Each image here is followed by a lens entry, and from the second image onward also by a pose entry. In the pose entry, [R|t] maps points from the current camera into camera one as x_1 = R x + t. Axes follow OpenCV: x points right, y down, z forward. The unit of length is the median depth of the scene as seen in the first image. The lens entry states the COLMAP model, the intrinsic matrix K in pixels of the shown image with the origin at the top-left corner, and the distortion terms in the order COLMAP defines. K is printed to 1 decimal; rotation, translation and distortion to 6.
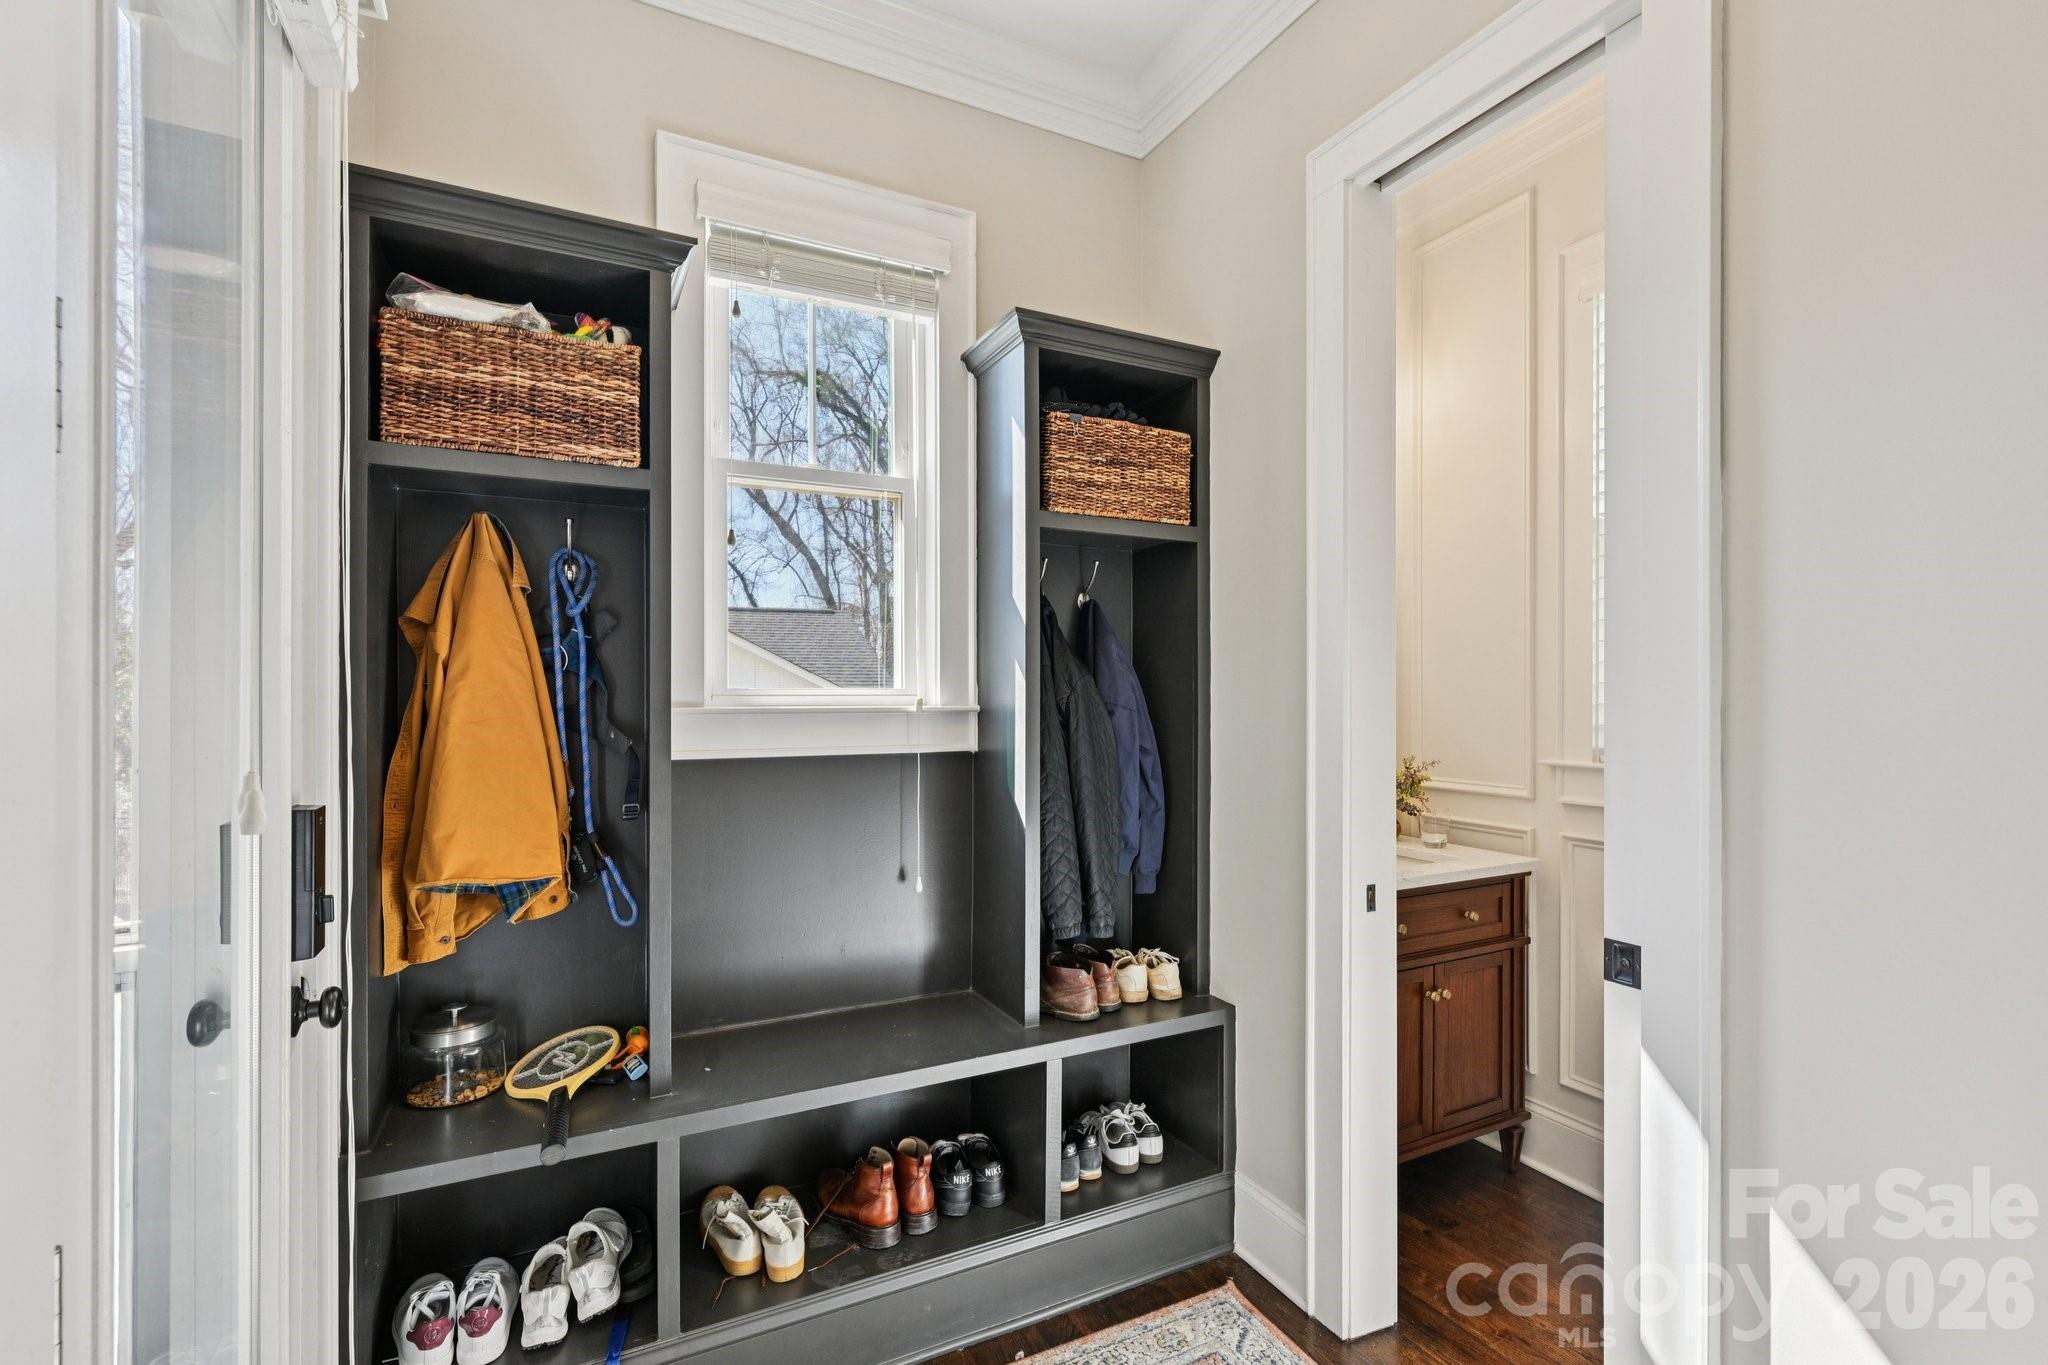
lens RADIAL K [[917.3, 0, 1028.3], [0, 917.3, 692.1], [0, 0, 1]] dist [-0.000644, -0.000031]
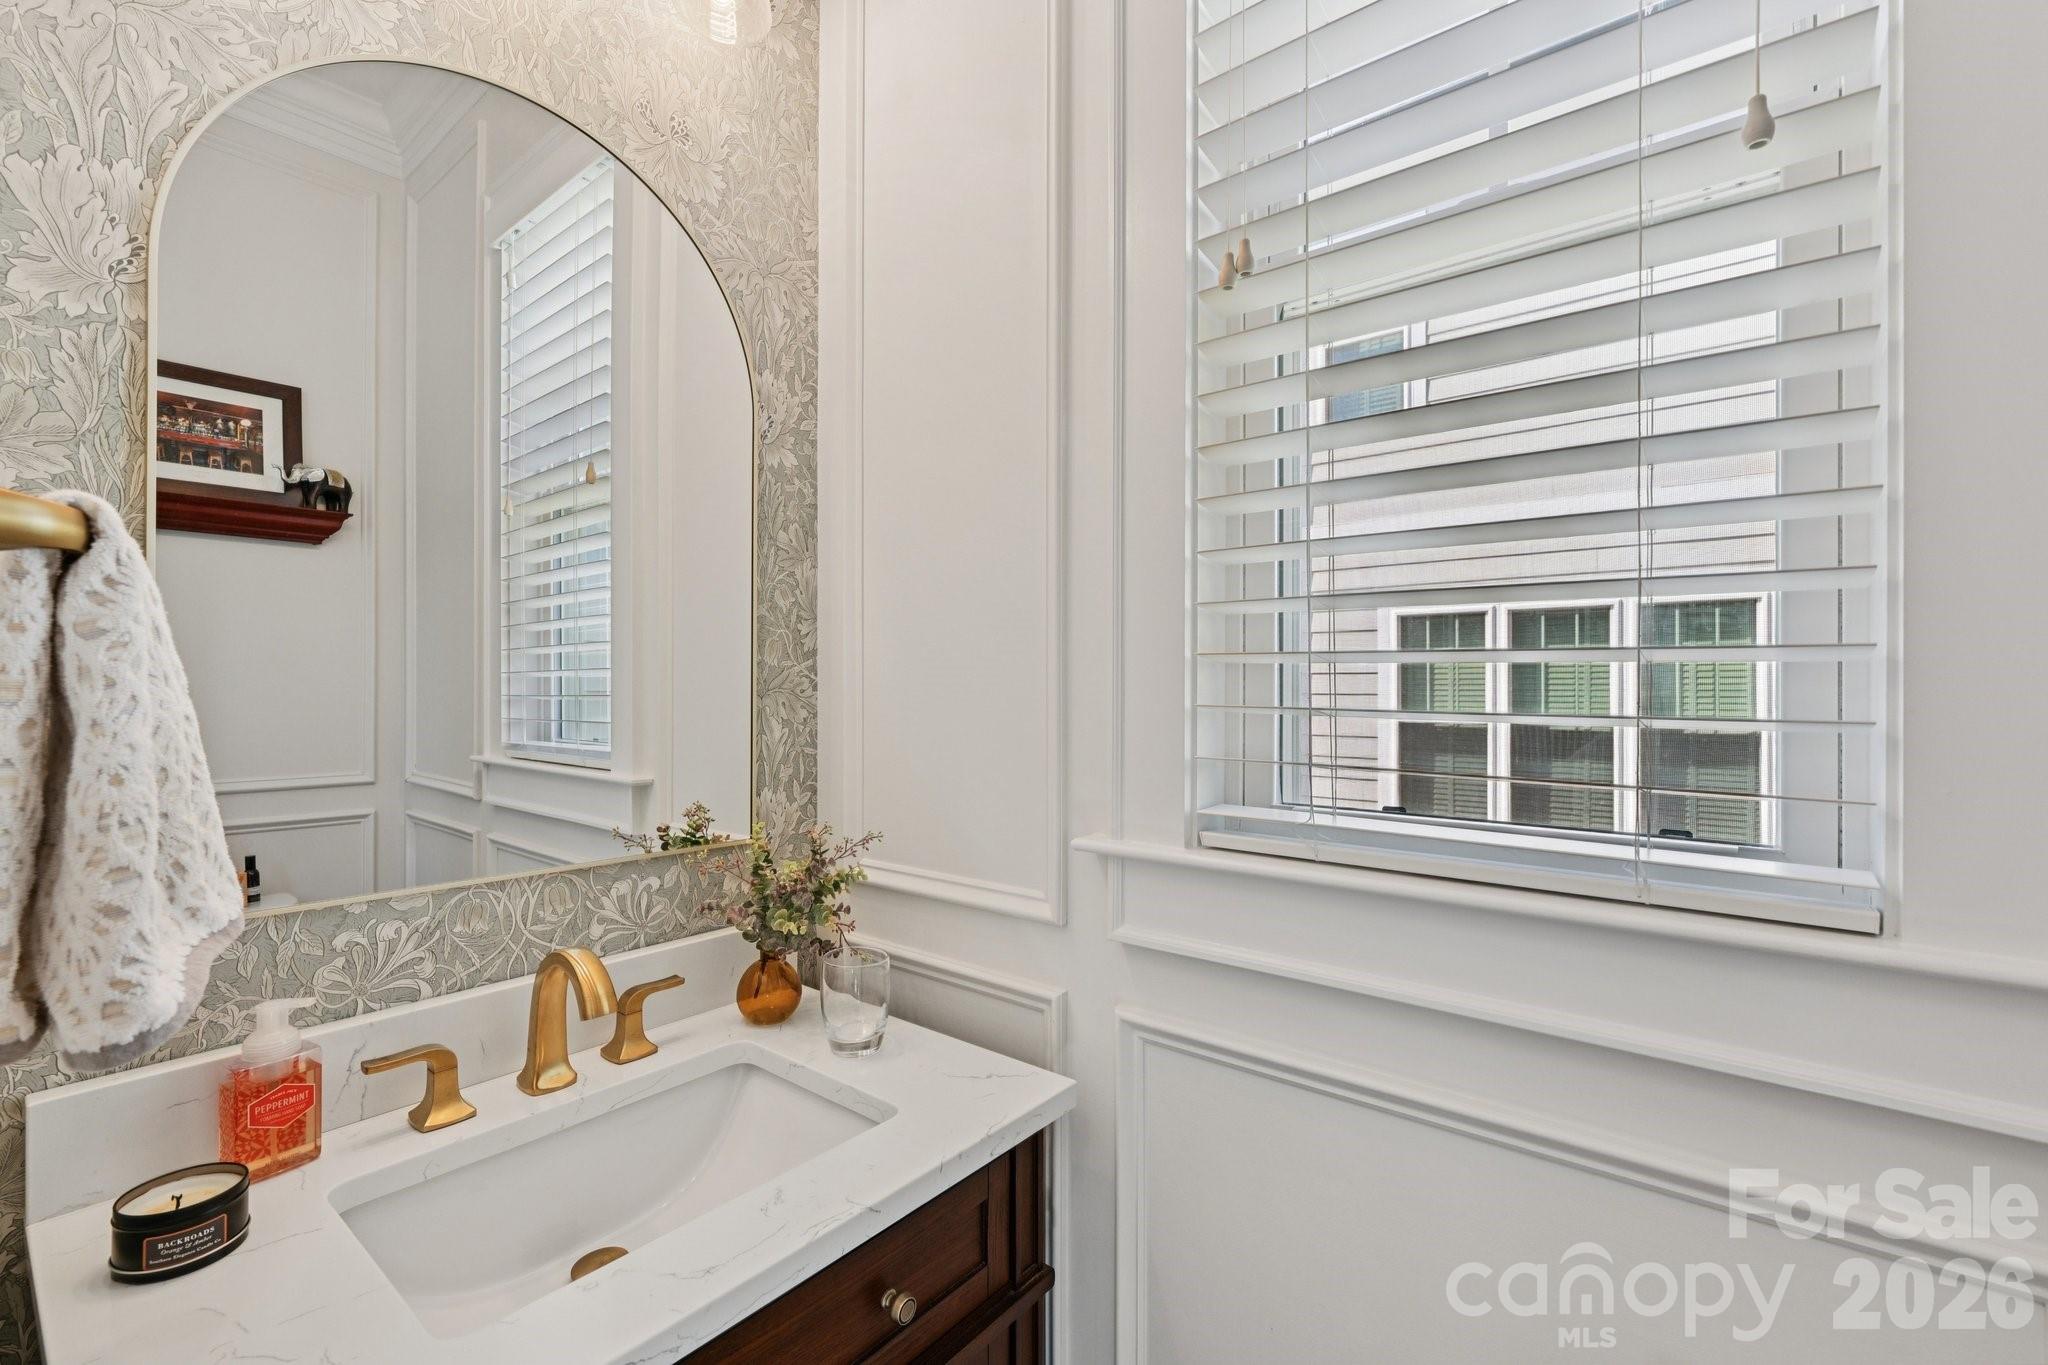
lens RADIAL K [[881.1, 0, 1024.0], [0, 881.1, 682.5], [0, 0, 1]] dist [-0.000826, -0.000032]
pose [[0.909178, 0.002240, 0.416402, 0.432630], [-0.002016, 0.999997, -0.000977, 0.001217], [-0.416403, 0.000049, 0.909180, 0.755311]]
